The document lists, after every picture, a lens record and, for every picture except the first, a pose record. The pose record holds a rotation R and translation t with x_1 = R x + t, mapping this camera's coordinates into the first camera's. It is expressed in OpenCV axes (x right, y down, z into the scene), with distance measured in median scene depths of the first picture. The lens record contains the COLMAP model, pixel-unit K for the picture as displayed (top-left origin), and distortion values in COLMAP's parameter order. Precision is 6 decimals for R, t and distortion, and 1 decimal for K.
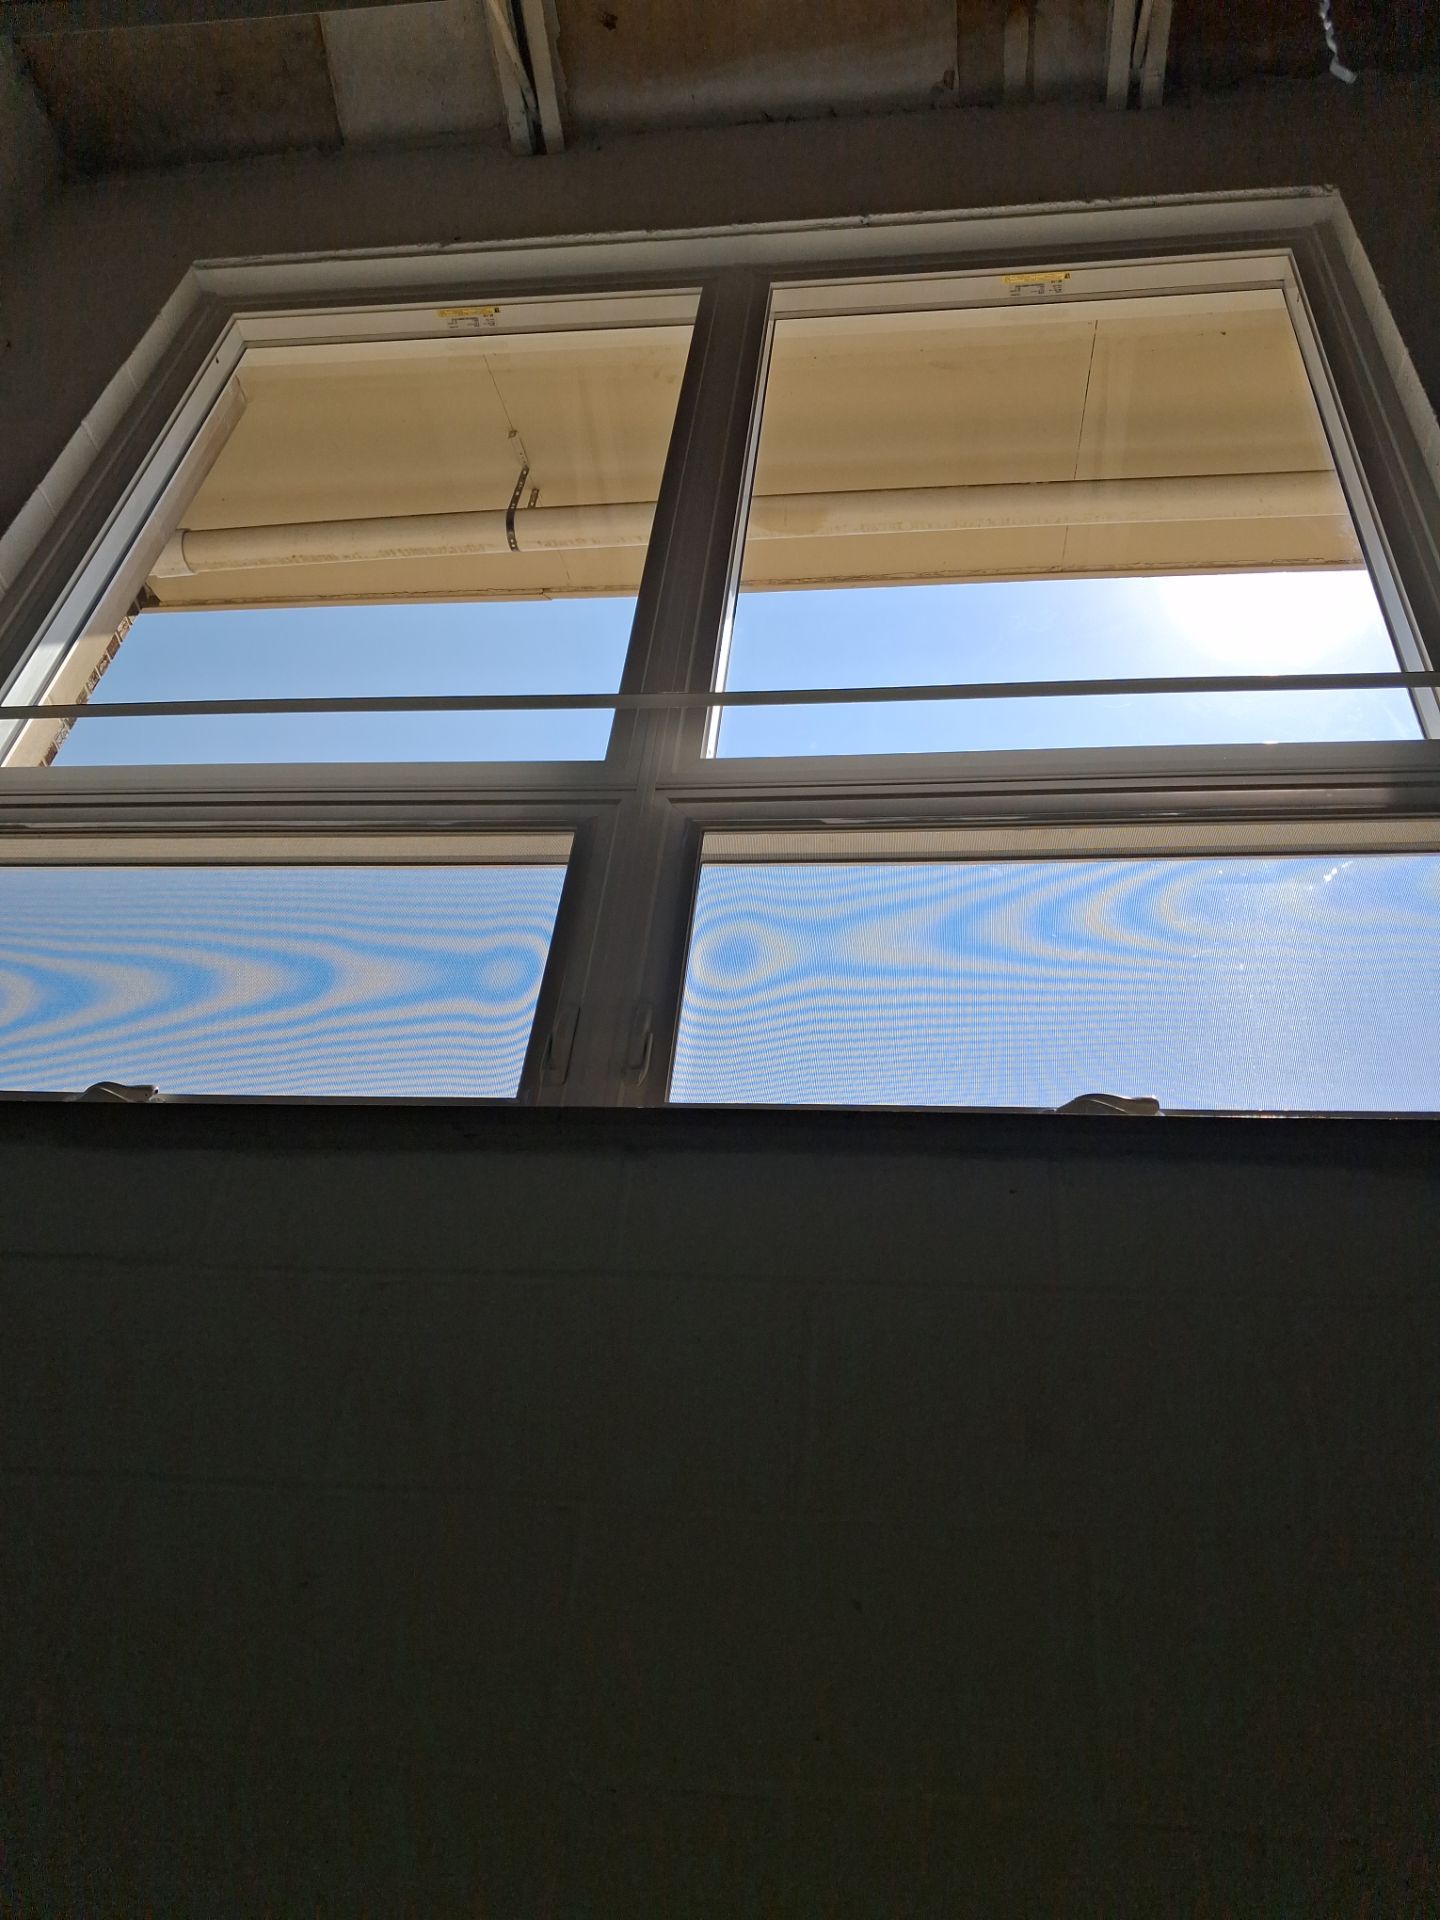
lens RADIAL K [[1517.8, 0, 718.4], [0, 1517.8, 977.8], [0, 0, 1]] dist [0.072602, -0.055637]
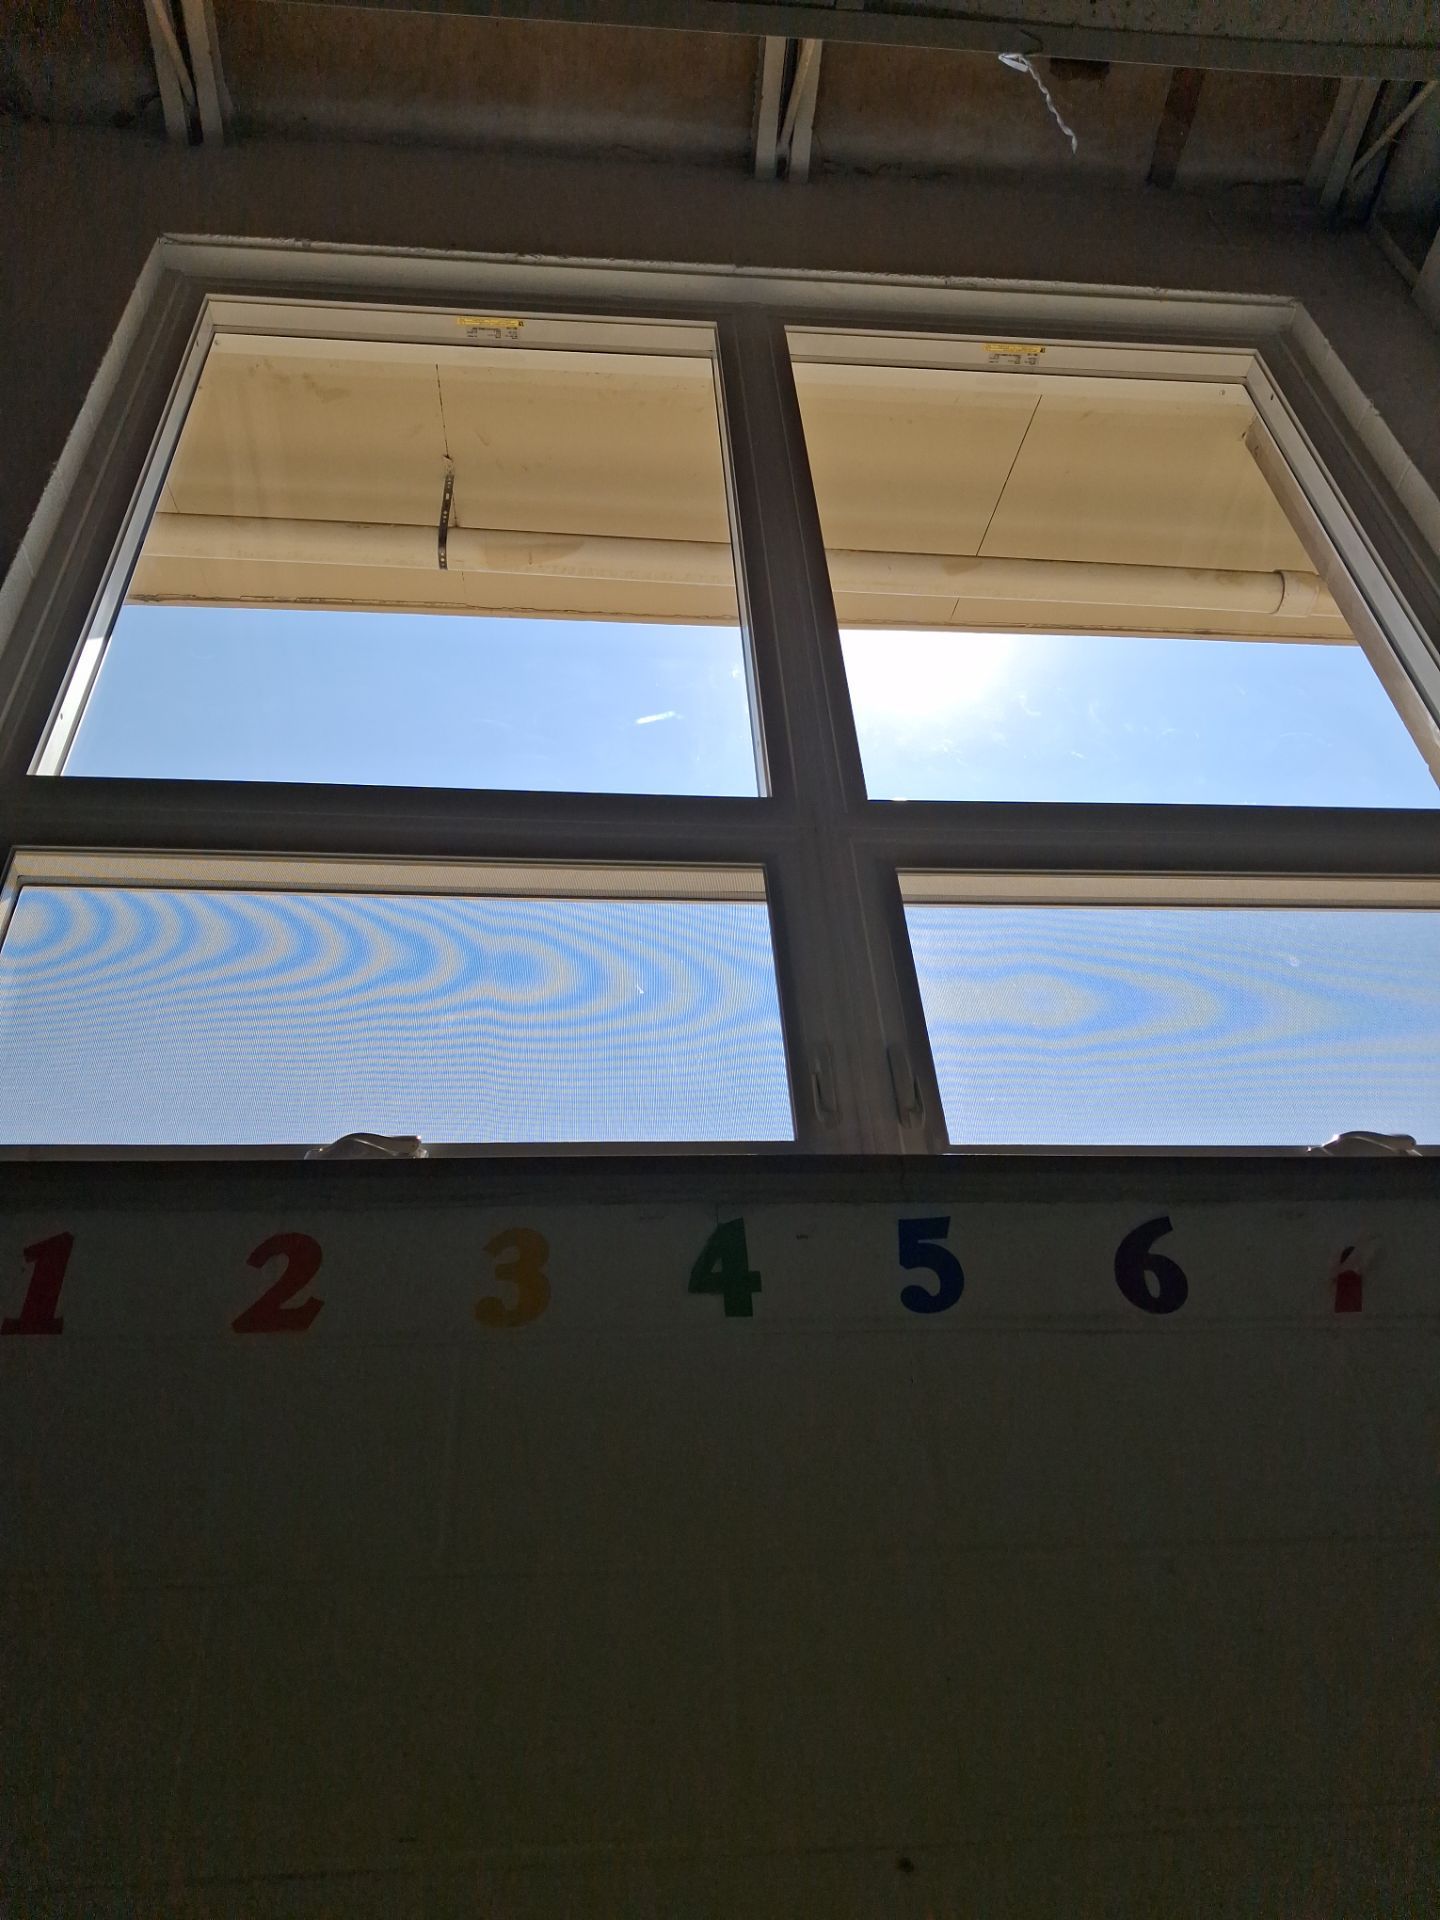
lens RADIAL K [[1517.8, 0, 734.2], [0, 1517.8, 966.6], [0, 0, 1]] dist [0.072602, -0.055637]
pose [[0.972291, 0.010321, 0.233548, -0.247415], [-0.003955, 0.999608, -0.027711, -0.004087], [-0.233742, 0.026020, 0.971950, 0.041709]]
